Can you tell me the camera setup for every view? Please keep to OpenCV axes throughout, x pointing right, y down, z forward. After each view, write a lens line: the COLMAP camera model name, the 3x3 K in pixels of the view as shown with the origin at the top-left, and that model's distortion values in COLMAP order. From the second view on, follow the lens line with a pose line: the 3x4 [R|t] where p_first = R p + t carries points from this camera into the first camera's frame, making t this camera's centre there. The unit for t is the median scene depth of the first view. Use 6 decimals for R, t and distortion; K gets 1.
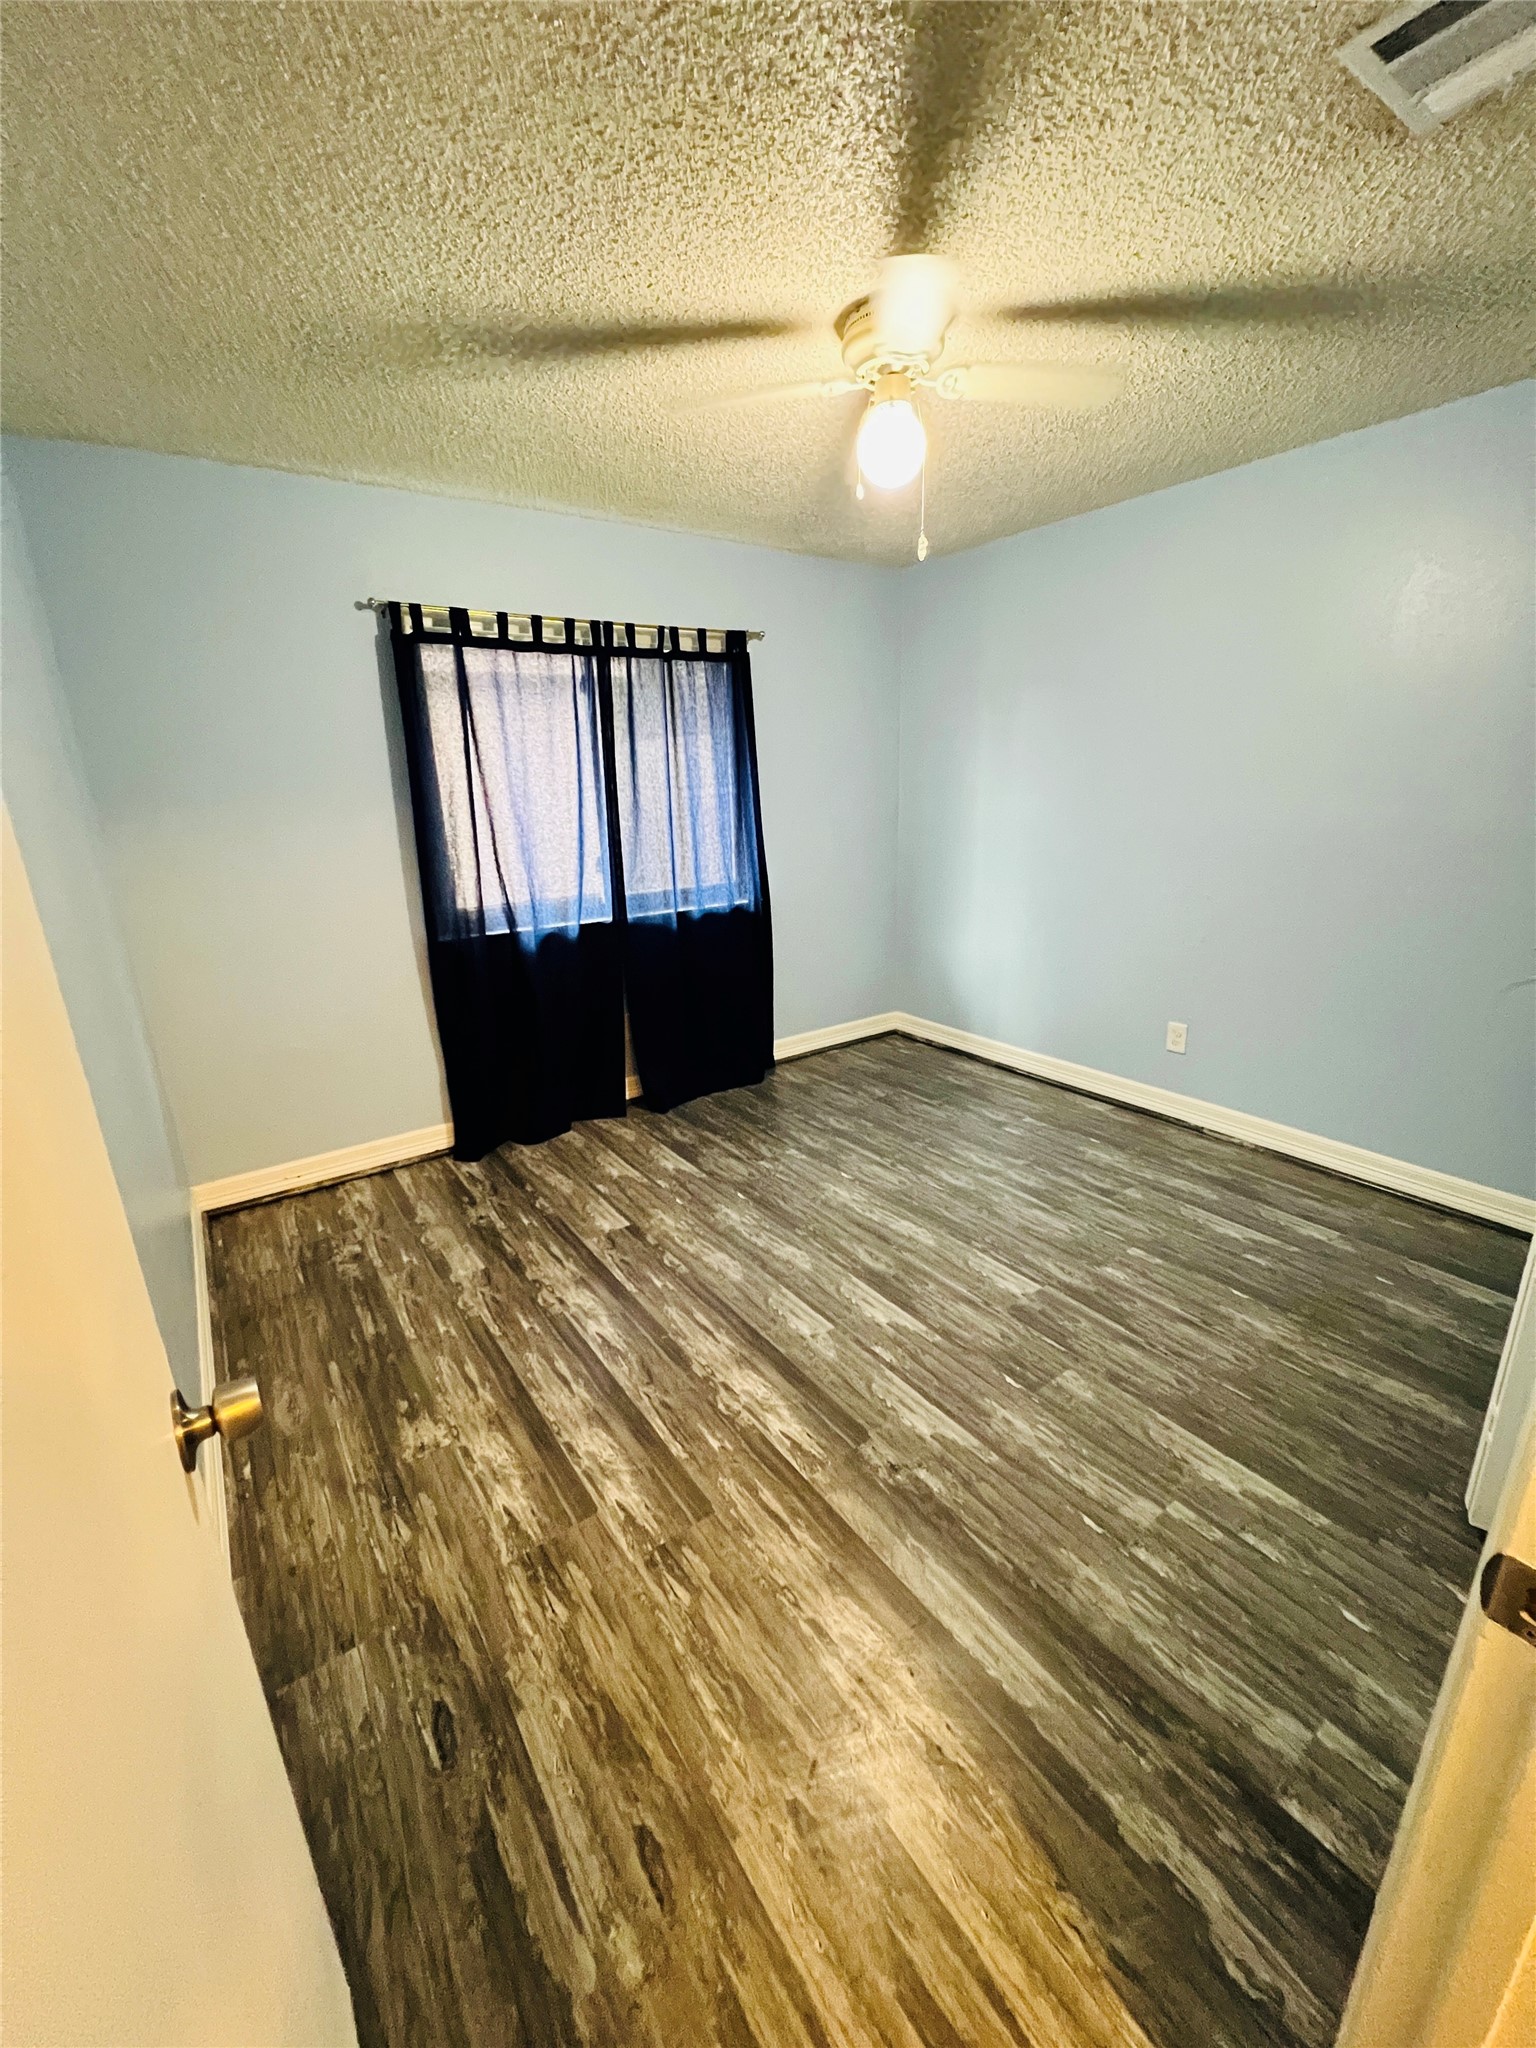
lens RADIAL K [[818.0, 0, 768.9], [0, 818.0, 1019.5], [0, 0, 1]] dist [-0.006065, 0.001464]
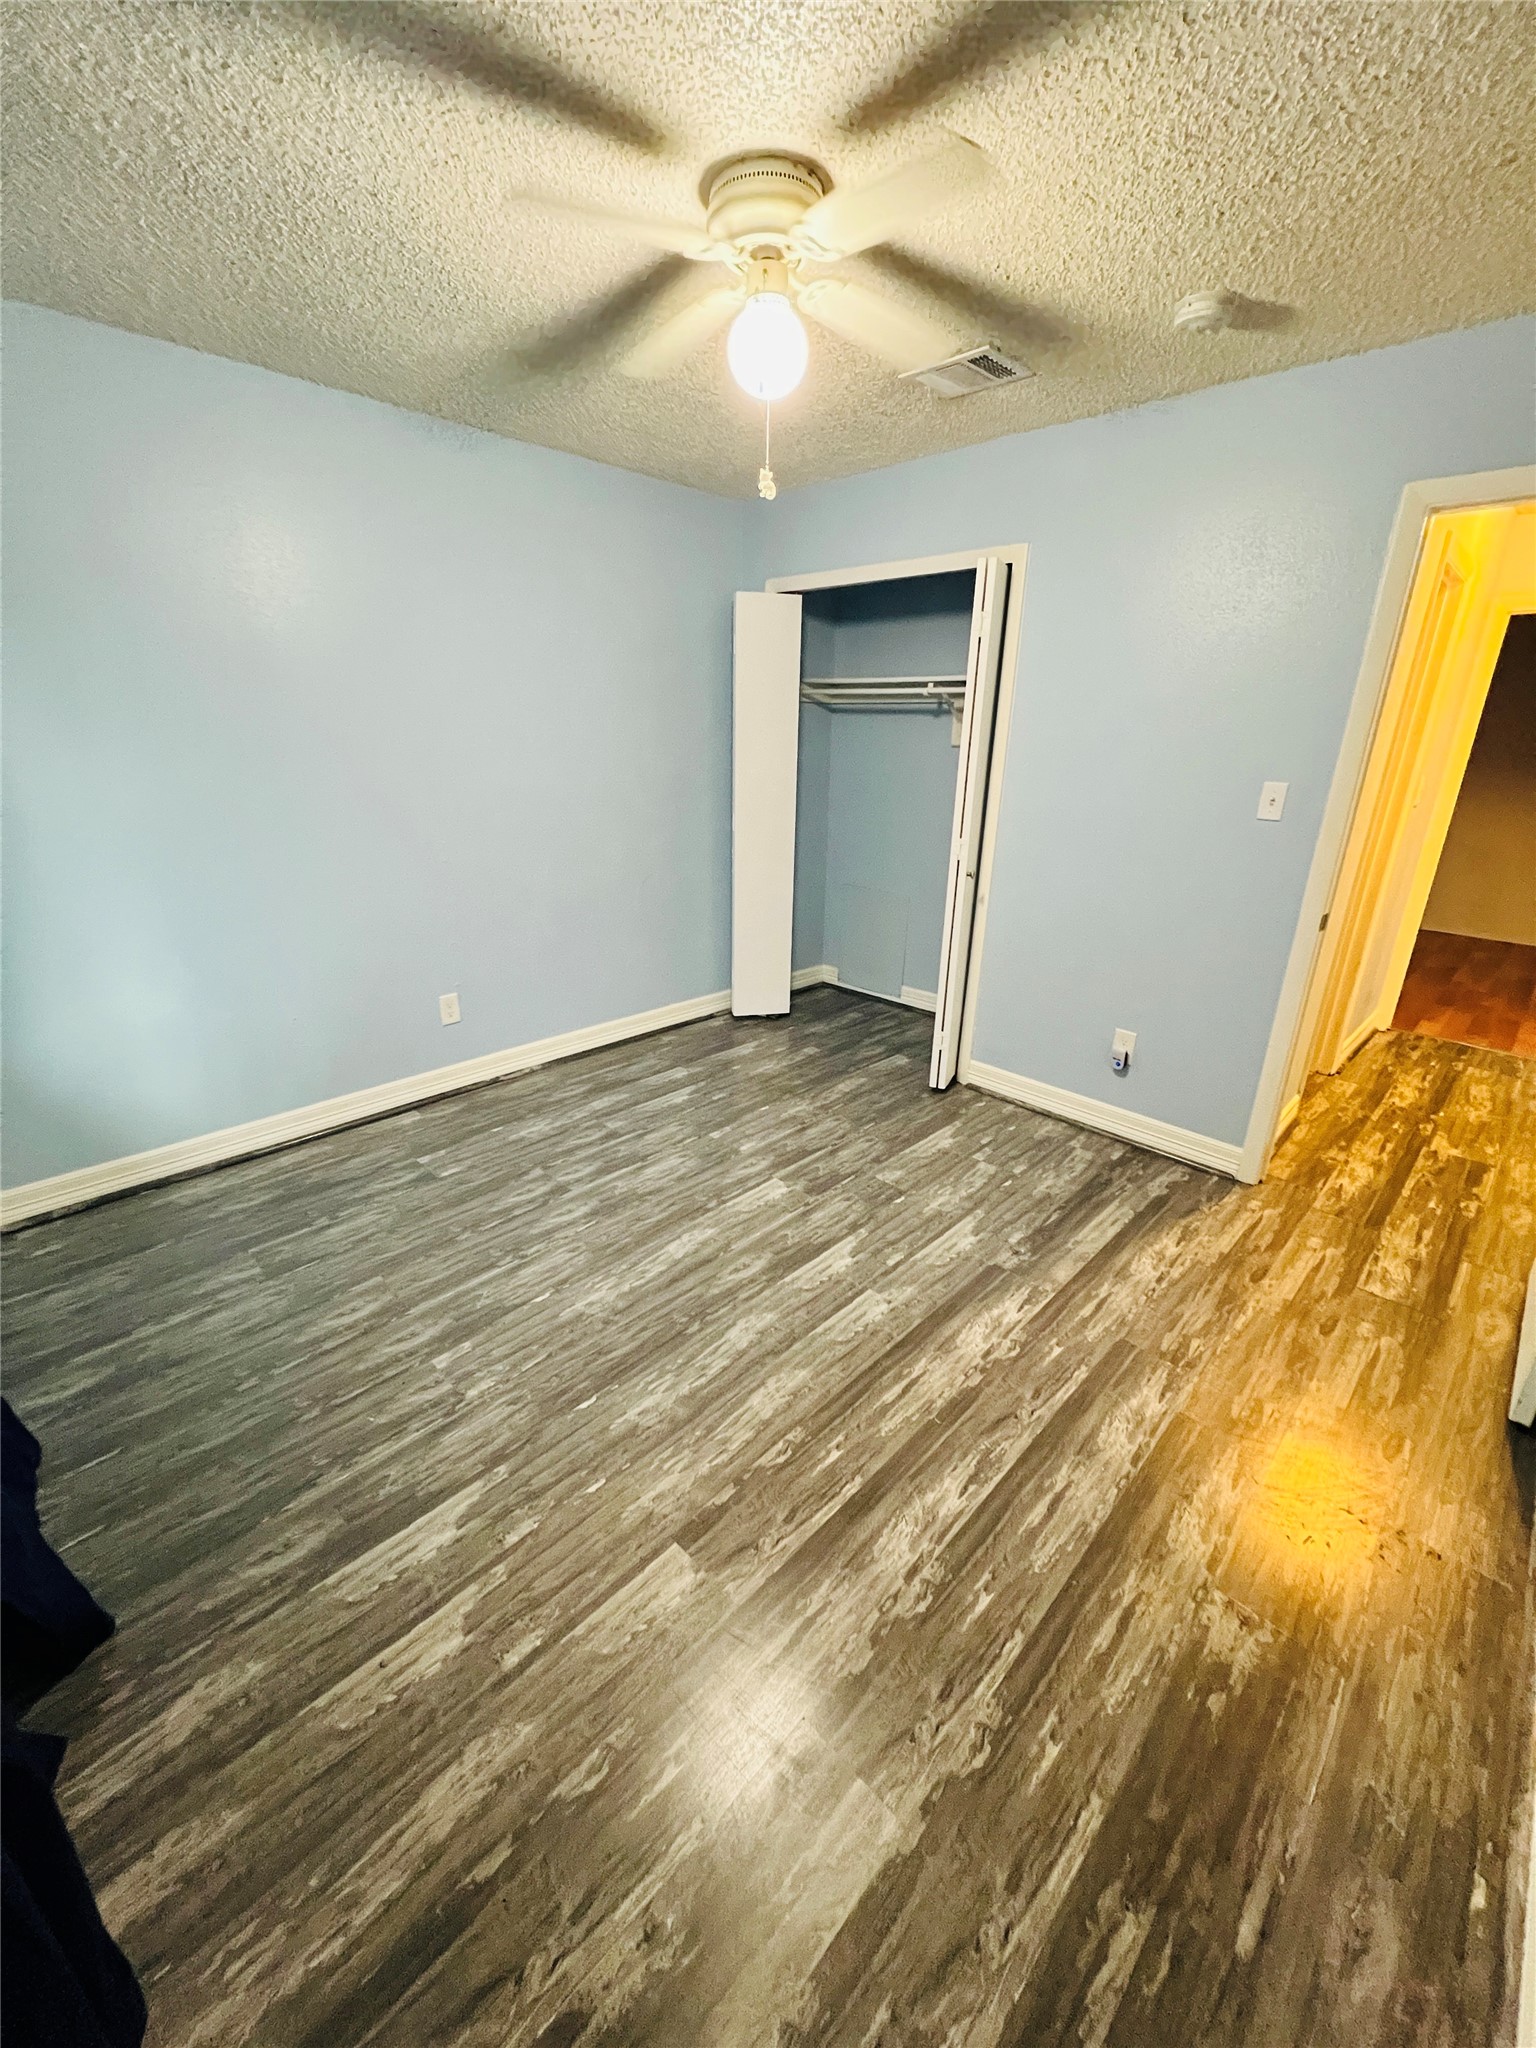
lens RADIAL K [[818.0, 0, 768.9], [0, 818.0, 1018.2], [0, 0, 1]] dist [-0.006065, 0.001464]
pose [[-0.176383, -0.305755, 0.935630, -0.718651], [0.270260, 0.898959, 0.344720, -0.298007], [-0.946493, 0.313666, -0.075927, 1.055451]]
